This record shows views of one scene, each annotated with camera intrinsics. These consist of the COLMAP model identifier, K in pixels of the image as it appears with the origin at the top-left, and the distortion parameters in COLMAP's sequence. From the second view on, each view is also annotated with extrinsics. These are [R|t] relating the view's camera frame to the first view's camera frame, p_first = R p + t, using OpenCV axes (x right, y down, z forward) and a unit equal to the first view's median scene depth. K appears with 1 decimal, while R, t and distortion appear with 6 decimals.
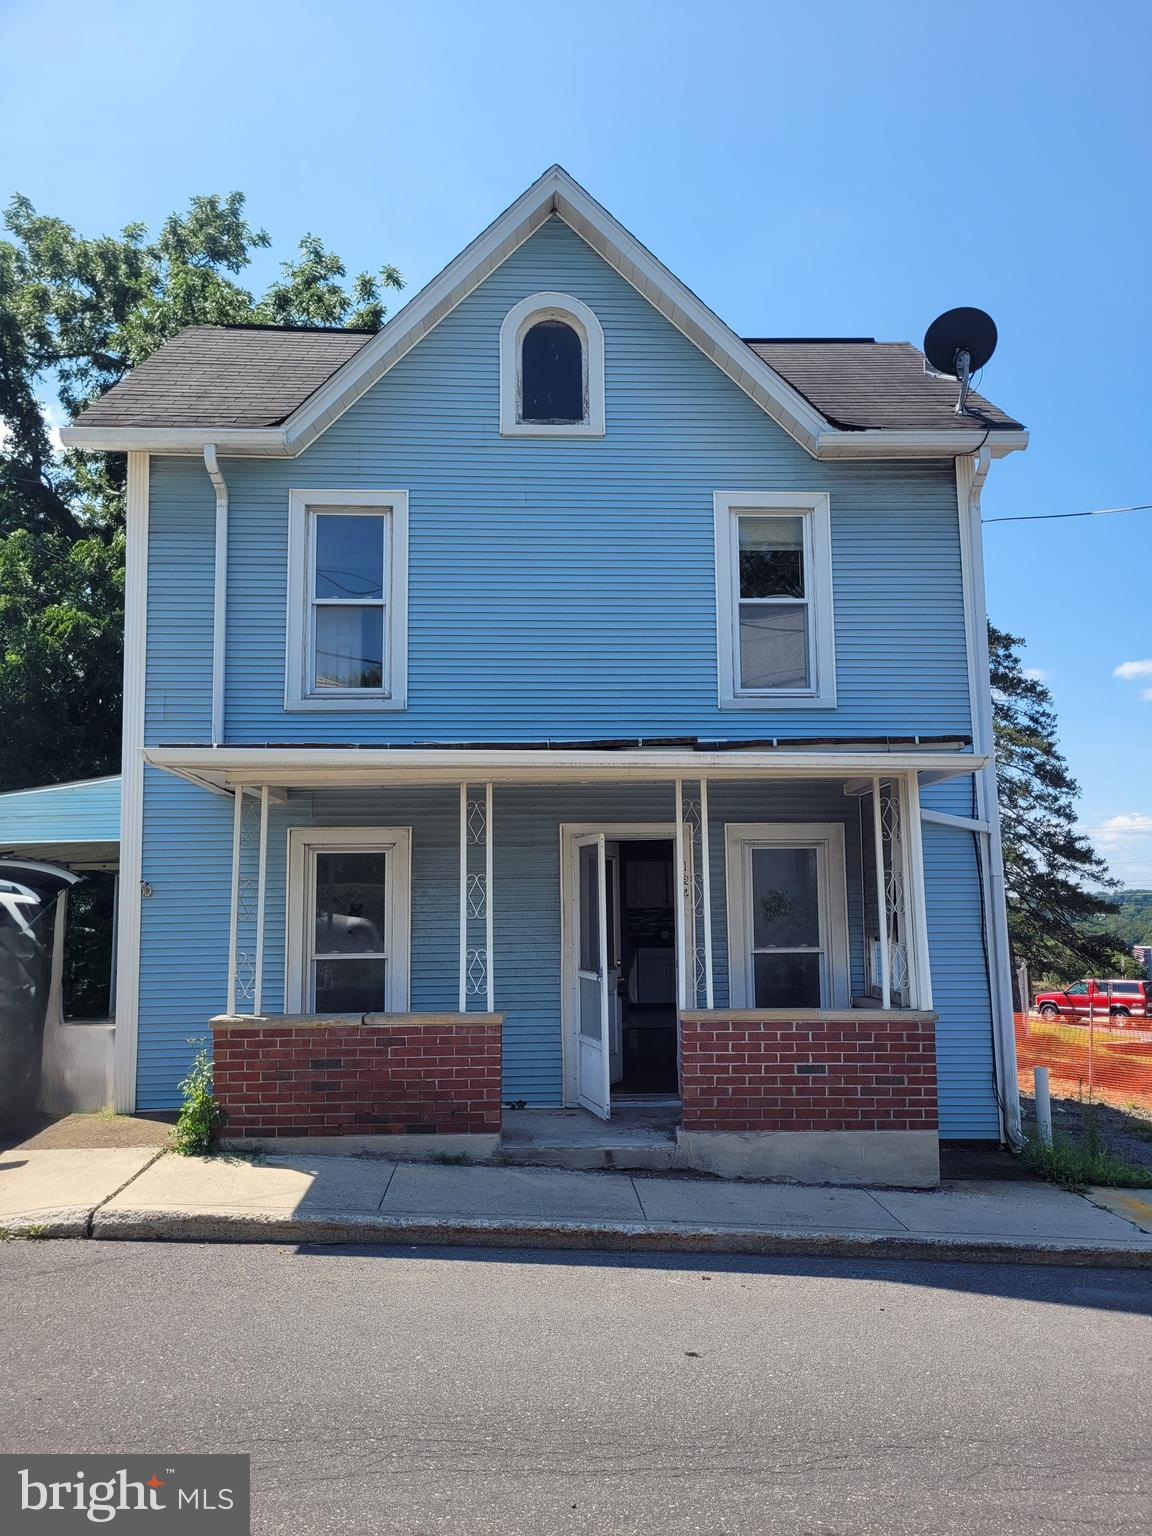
lens RADIAL K [[1181.5, 0, 576.0], [0, 1181.5, 768.0], [0, 0, 1]] dist [0.055966, -0.002262]
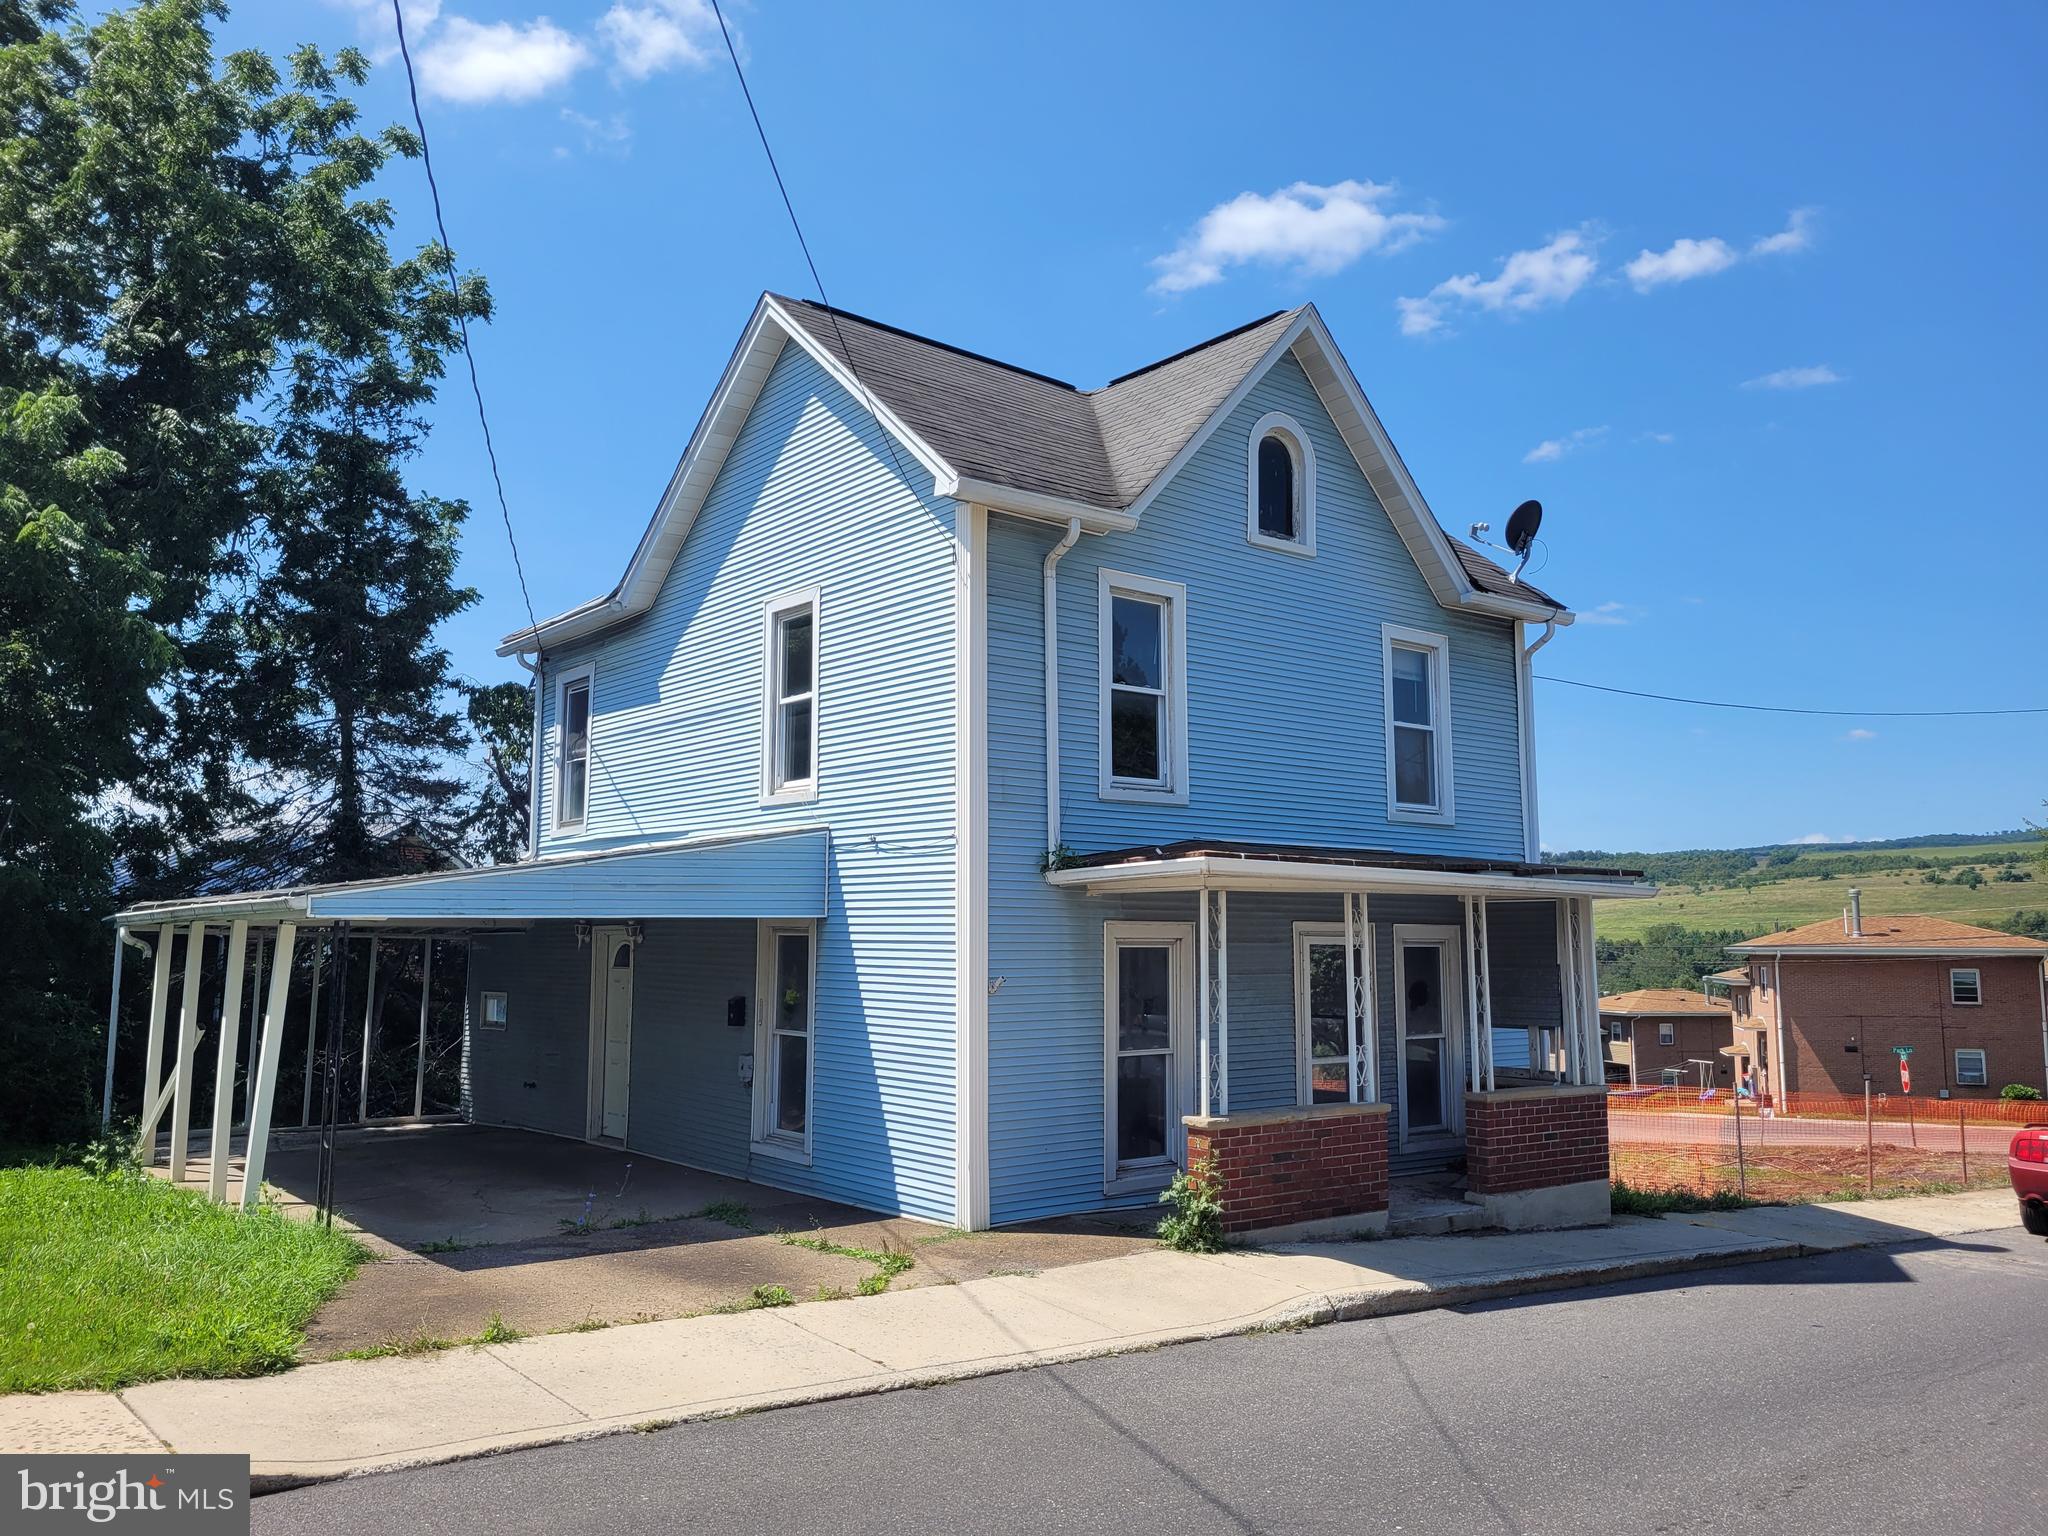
lens RADIAL K [[1575.3, 0, 1024.0], [0, 1575.3, 768.0], [0, 0, 1]] dist [0.055966, -0.002262]
pose [[0.804917, 0.076471, 0.588440, -1.046430], [-0.077738, 0.996704, -0.023190, -0.039211], [-0.588274, -0.027078, 0.808208, 0.001122]]
